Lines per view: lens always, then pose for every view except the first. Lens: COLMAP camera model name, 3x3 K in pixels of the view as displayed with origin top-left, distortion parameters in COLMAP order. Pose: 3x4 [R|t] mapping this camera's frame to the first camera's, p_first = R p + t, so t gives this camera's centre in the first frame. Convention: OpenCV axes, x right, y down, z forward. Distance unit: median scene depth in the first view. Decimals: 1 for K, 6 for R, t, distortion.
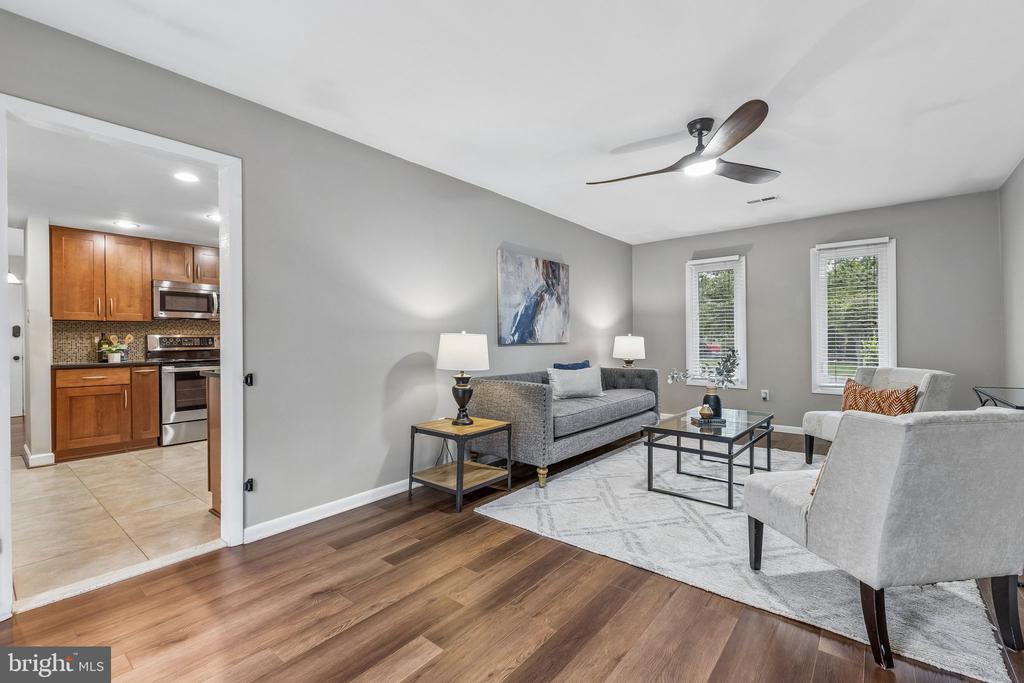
lens RADIAL K [[445.7, 0, 512.0], [0, 445.7, 341.5], [0, 0, 1]] dist [0.001822, -0.000184]
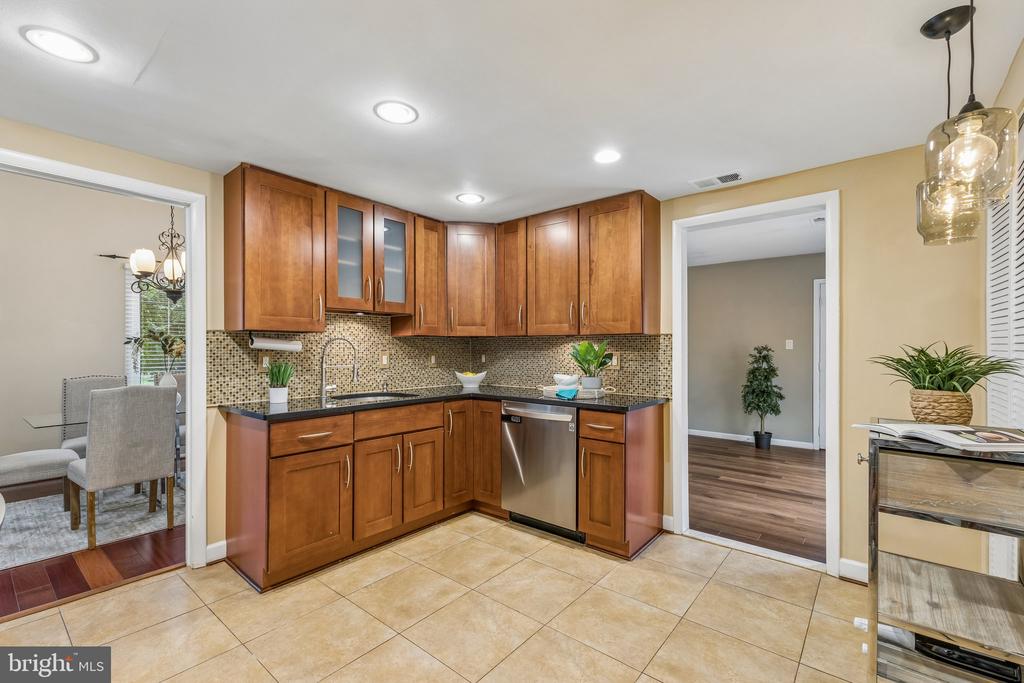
lens RADIAL K [[448.3, 0, 514.0], [0, 448.3, 349.6], [0, 0, 1]] dist [0.017434, 0.000111]
pose [[-0.000668, 0.005601, 0.999984, -1.027928], [0.003237, 0.999979, -0.005599, -0.025017], [-0.999995, 0.003233, -0.000686, 0.800749]]
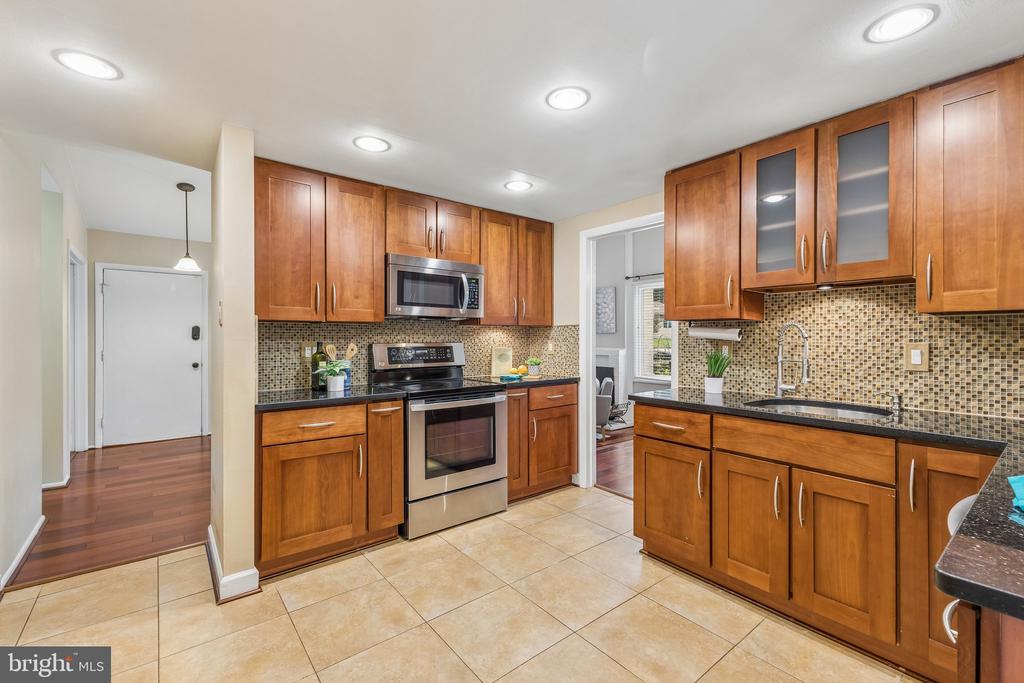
lens RADIAL K [[444.3, 0, 508.1], [0, 444.3, 338.5], [0, 0, 1]] dist [0.011629, -0.000318]
pose [[0.975833, 0.009455, -0.218313, -0.560520], [-0.009496, 0.999955, 0.000860, -0.027405], [0.218311, 0.001234, 0.975879, 0.490508]]
